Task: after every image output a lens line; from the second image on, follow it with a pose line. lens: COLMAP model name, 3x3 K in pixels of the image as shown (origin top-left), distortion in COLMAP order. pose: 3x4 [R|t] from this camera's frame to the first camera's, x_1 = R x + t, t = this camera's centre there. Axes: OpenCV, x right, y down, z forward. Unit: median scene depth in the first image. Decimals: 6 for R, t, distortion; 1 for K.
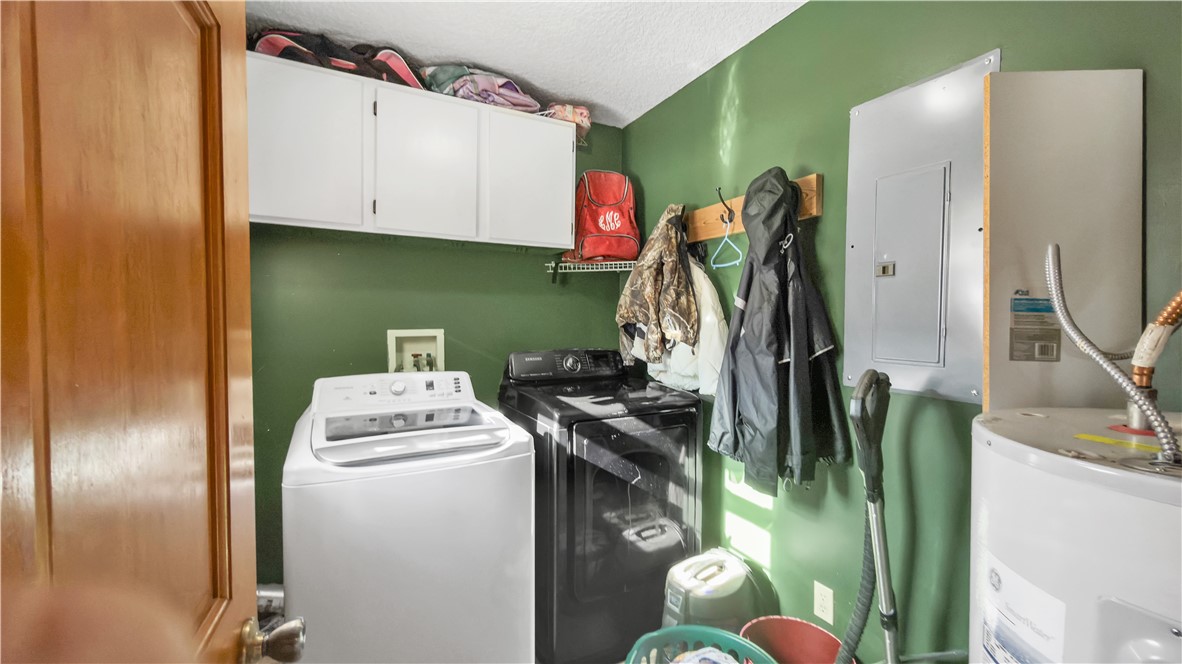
lens RADIAL K [[486.3, 0, 596.0], [0, 486.3, 331.3], [0, 0, 1]] dist [-0.001906, 0.000359]
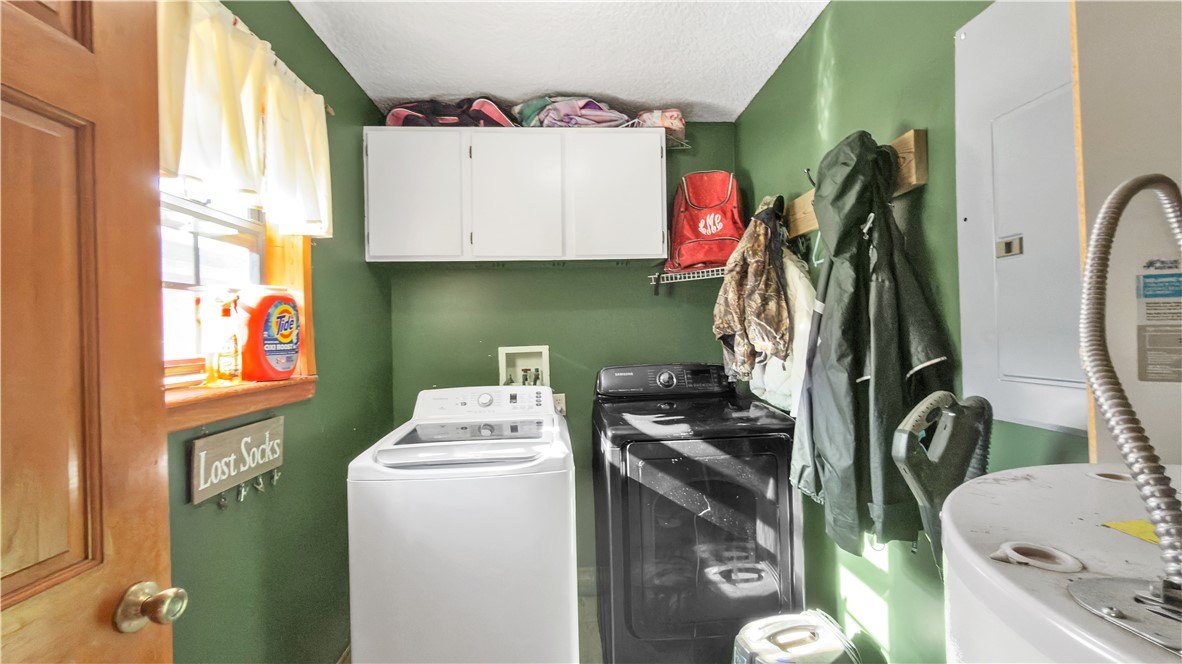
lens RADIAL K [[486.3, 0, 594.2], [0, 486.3, 330.6], [0, 0, 1]] dist [-0.001906, 0.000359]
pose [[0.907407, -0.033074, -0.418950, 0.257525], [0.020027, 0.999169, -0.035504, 0.003532], [0.419776, 0.023826, 0.907315, 0.095863]]
